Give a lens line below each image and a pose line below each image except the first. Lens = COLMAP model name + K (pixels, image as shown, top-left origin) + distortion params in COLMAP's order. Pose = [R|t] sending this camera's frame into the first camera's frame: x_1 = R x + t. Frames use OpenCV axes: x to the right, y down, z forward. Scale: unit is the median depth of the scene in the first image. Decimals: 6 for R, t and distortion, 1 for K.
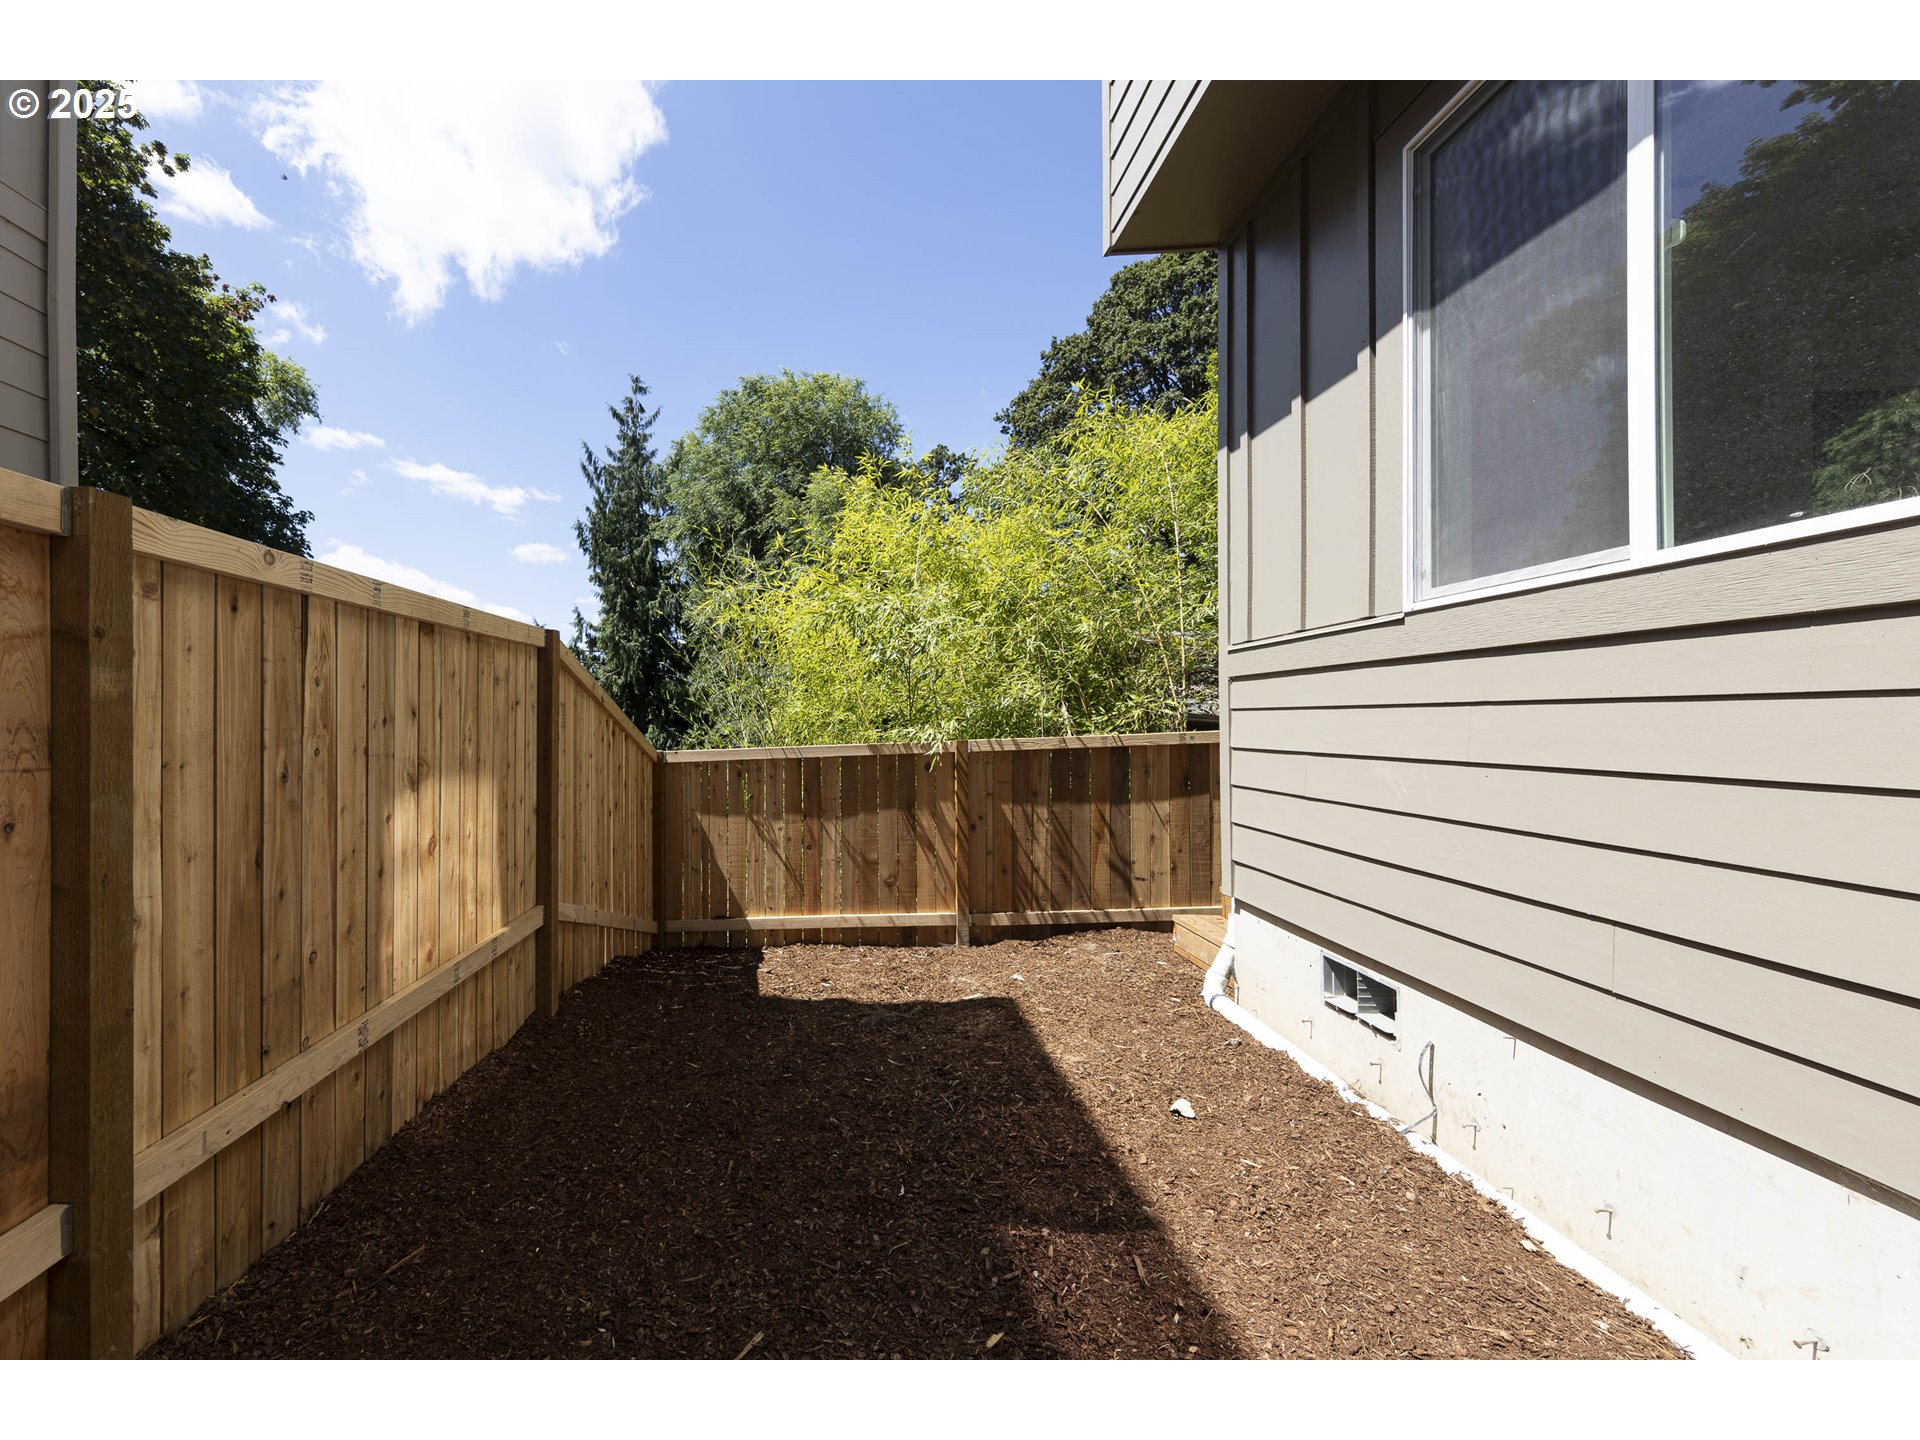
lens RADIAL K [[938.6, 0, 960.0], [0, 938.6, 720.0], [0, 0, 1]] dist [0.001569, 0.000078]
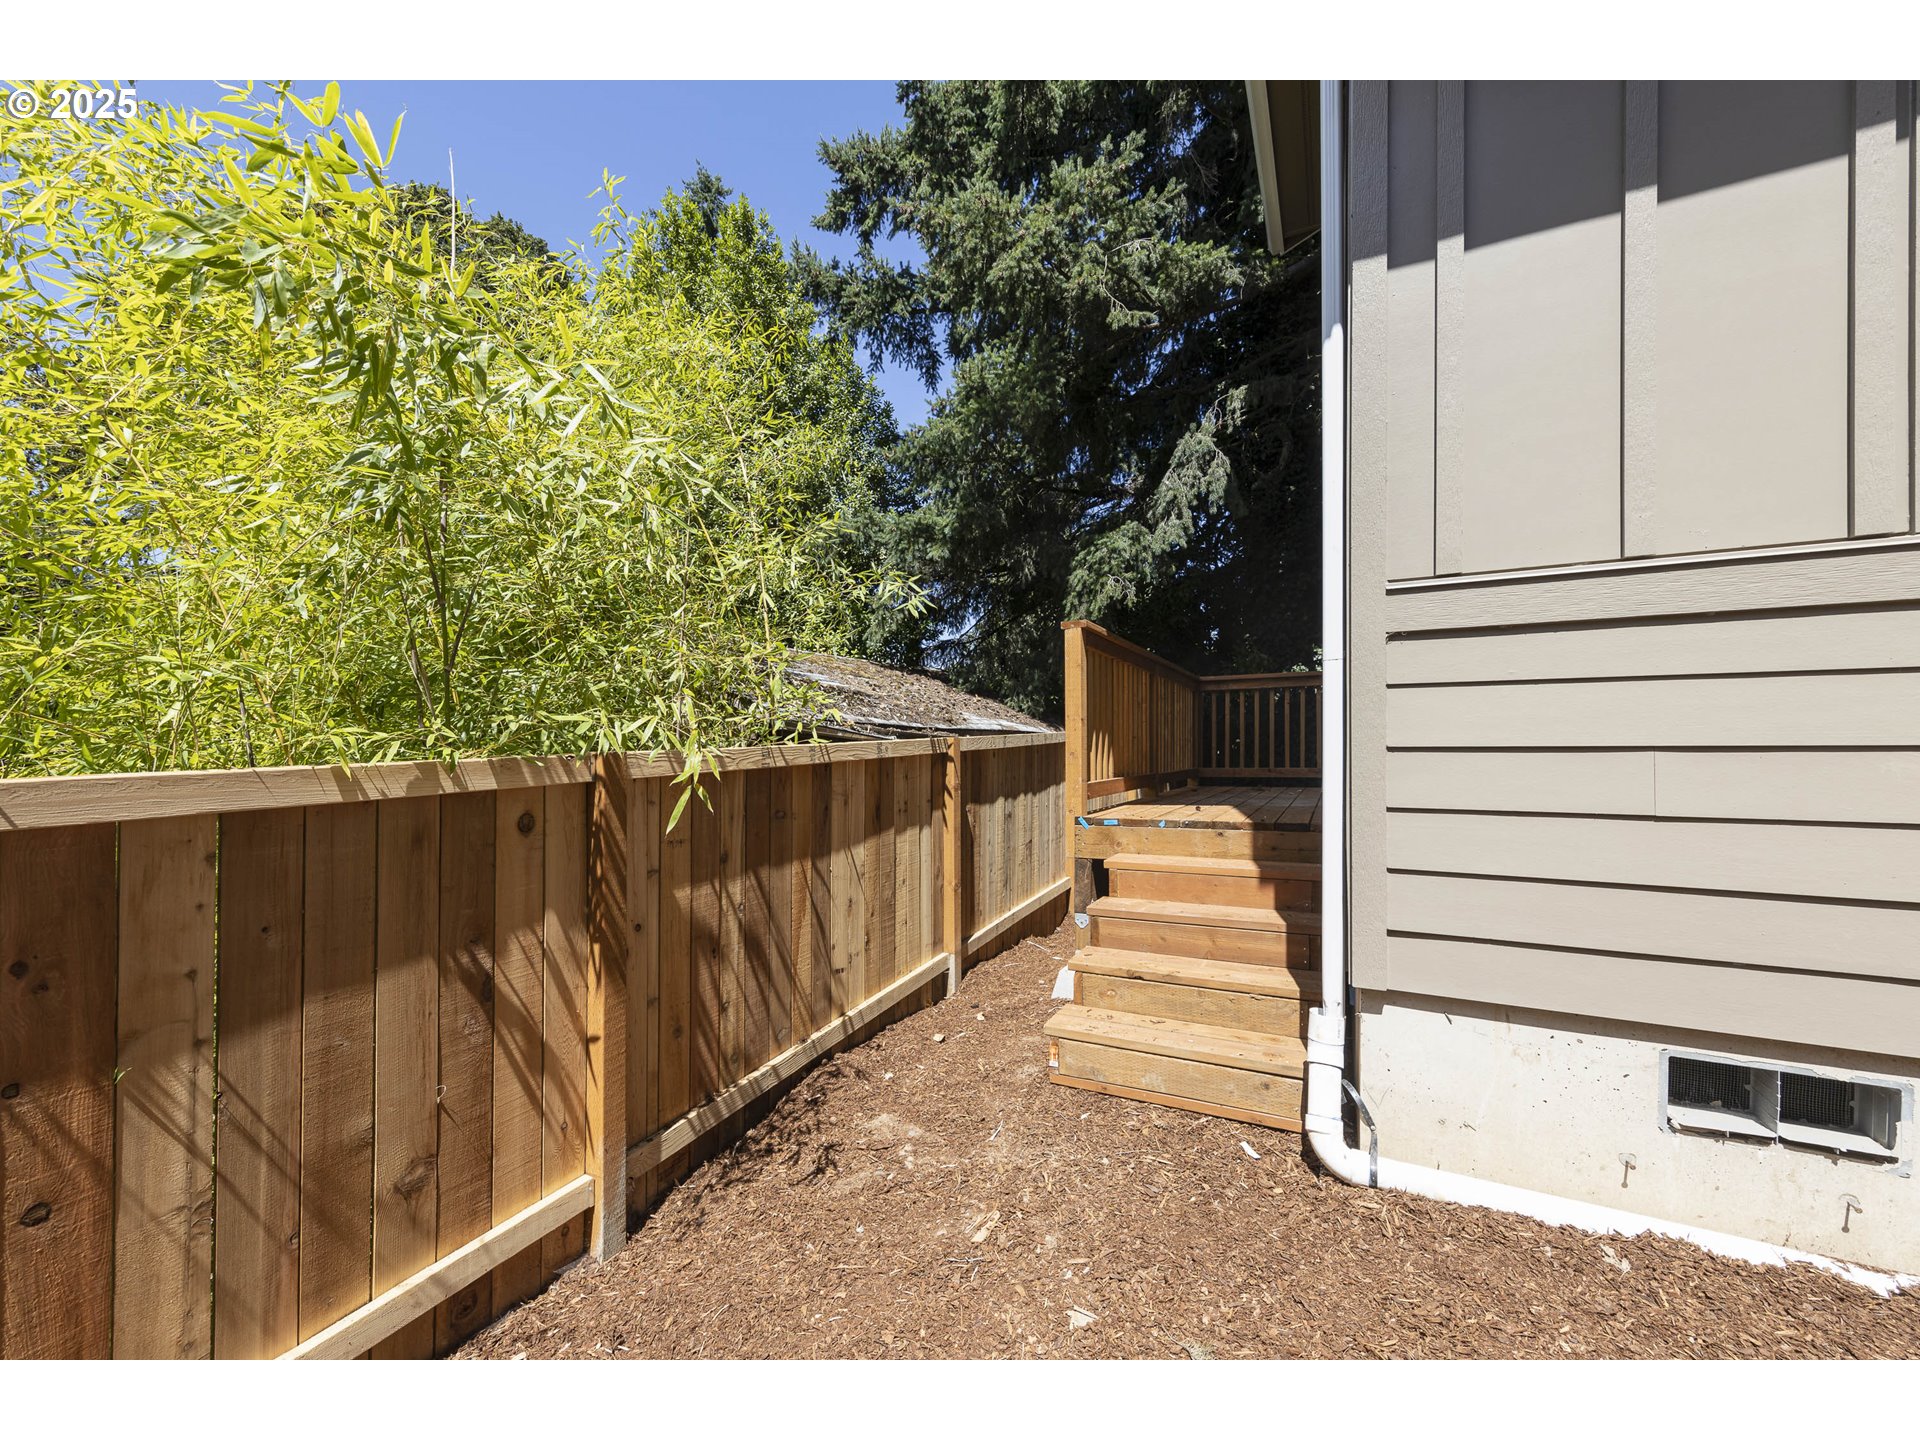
lens RADIAL K [[700.8, 0, 891.8], [0, 700.8, 749.1], [0, 0, 1]] dist [0.001607, -0.000397]
pose [[0.540907, 0.000849, 0.841082, -0.192859], [0.005634, 0.999973, -0.004633, 0.021435], [-0.841064, 0.007244, 0.540888, 0.721944]]
